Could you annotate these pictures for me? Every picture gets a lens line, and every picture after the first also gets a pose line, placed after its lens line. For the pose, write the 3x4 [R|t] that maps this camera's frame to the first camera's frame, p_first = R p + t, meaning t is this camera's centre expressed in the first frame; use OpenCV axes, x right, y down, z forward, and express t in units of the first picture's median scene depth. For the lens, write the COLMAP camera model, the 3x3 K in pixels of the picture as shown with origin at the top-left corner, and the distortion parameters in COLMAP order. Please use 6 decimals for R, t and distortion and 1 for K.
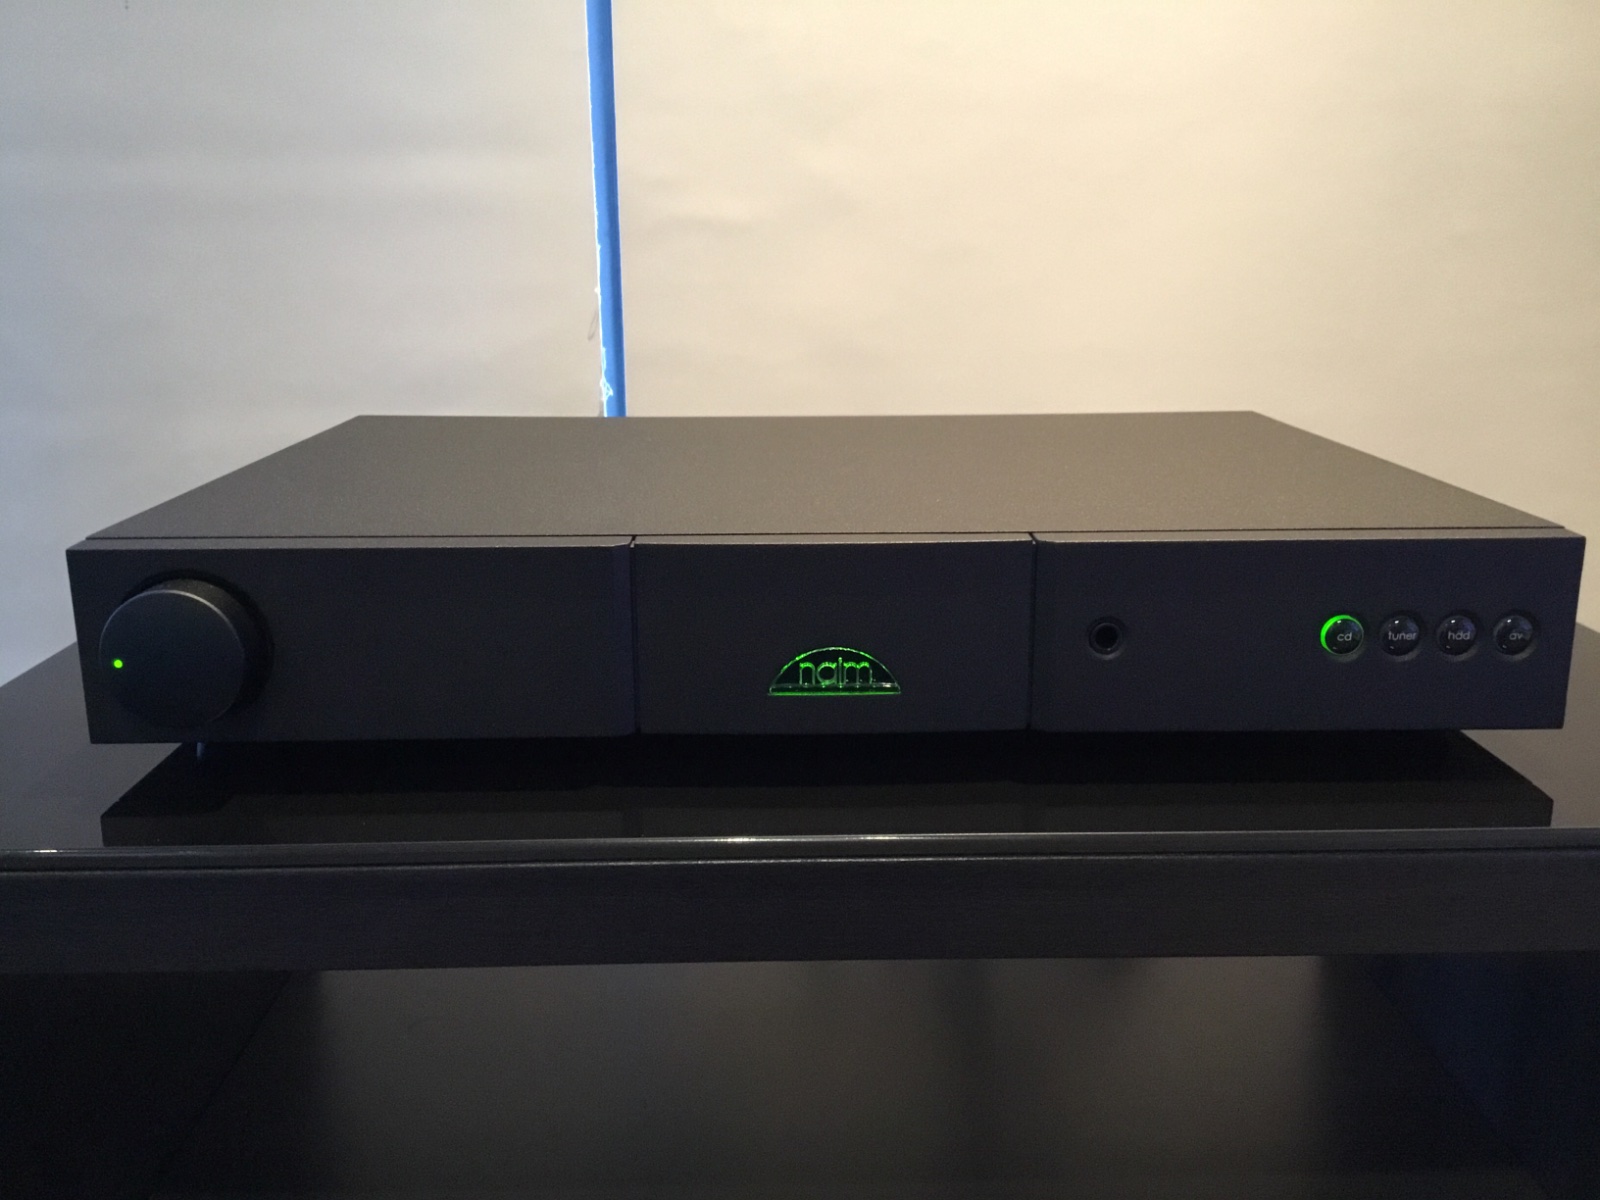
lens RADIAL K [[1452.6, 0, 800.0], [0, 1452.6, 600.0], [0, 0, 1]] dist [0.047919, -0.003914]
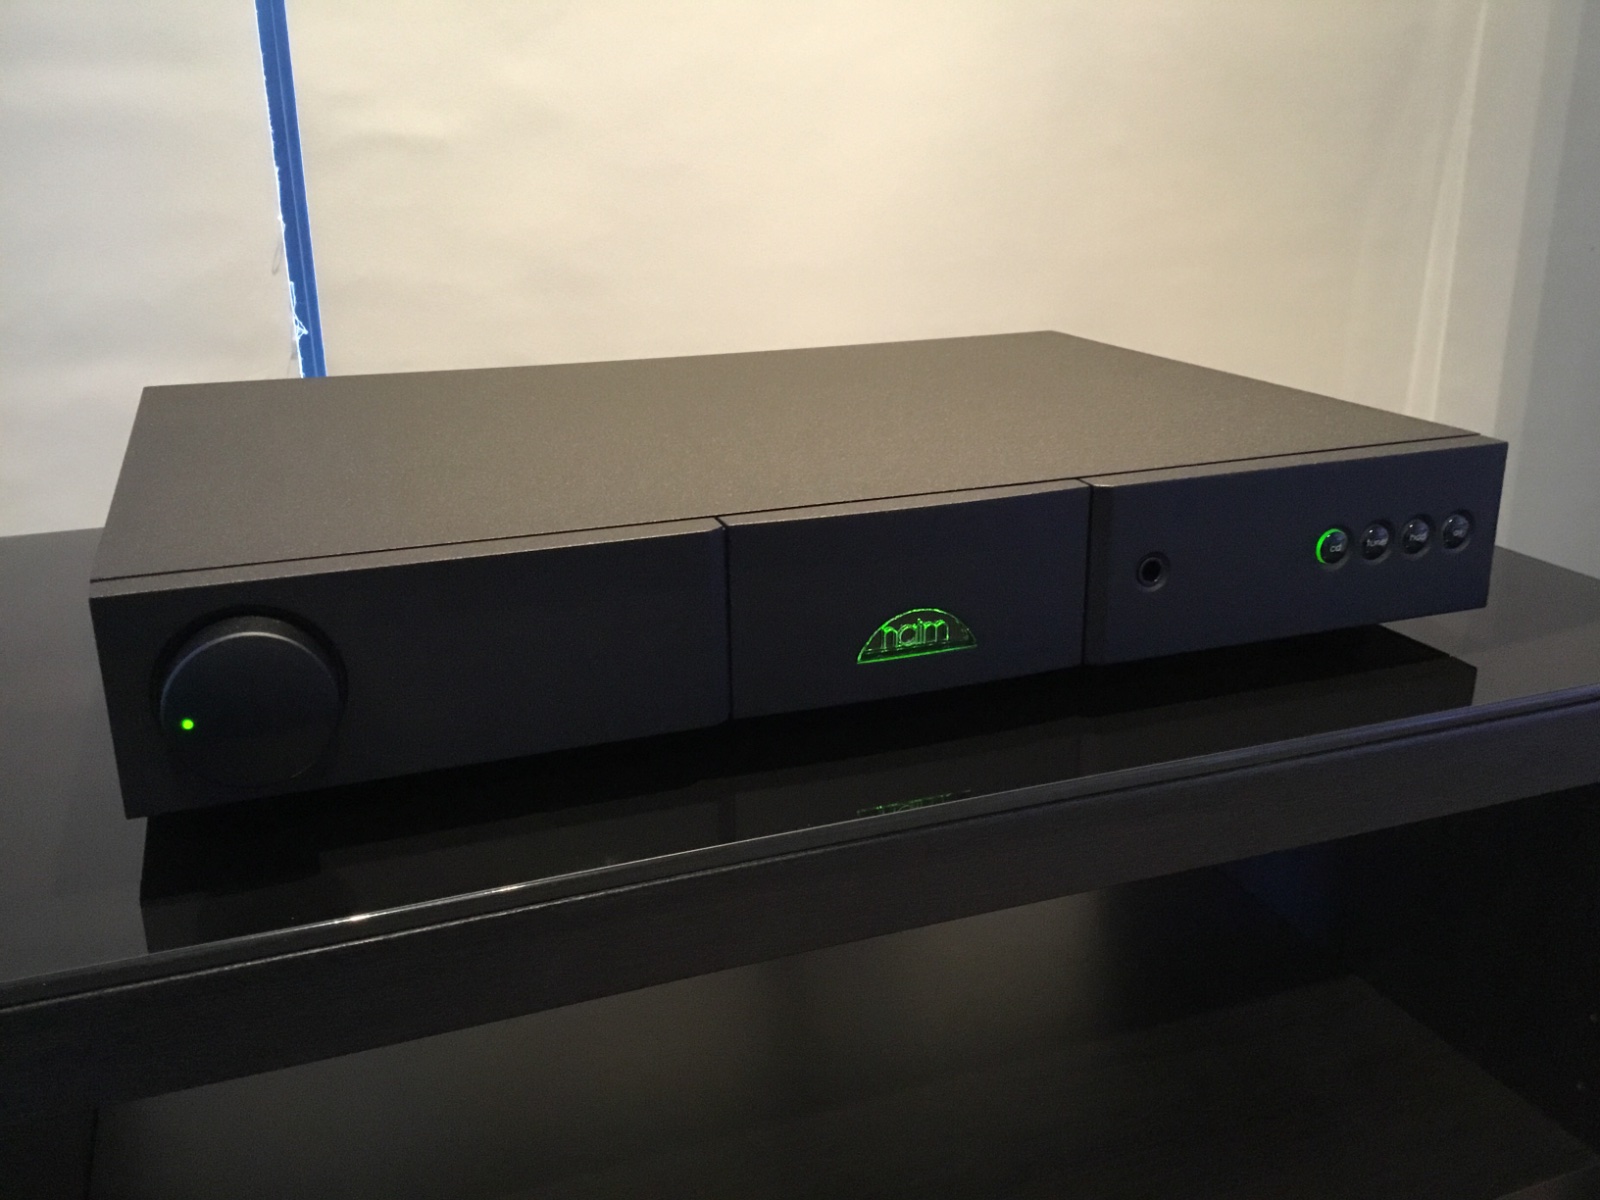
lens RADIAL K [[1452.6, 0, 800.0], [0, 1452.6, 600.0], [0, 0, 1]] dist [0.047919, -0.003914]
pose [[0.943071, -0.110601, 0.313663, -0.365322], [0.088373, 0.992517, 0.084266, -0.065378], [-0.320636, -0.051749, 0.945788, 0.072354]]
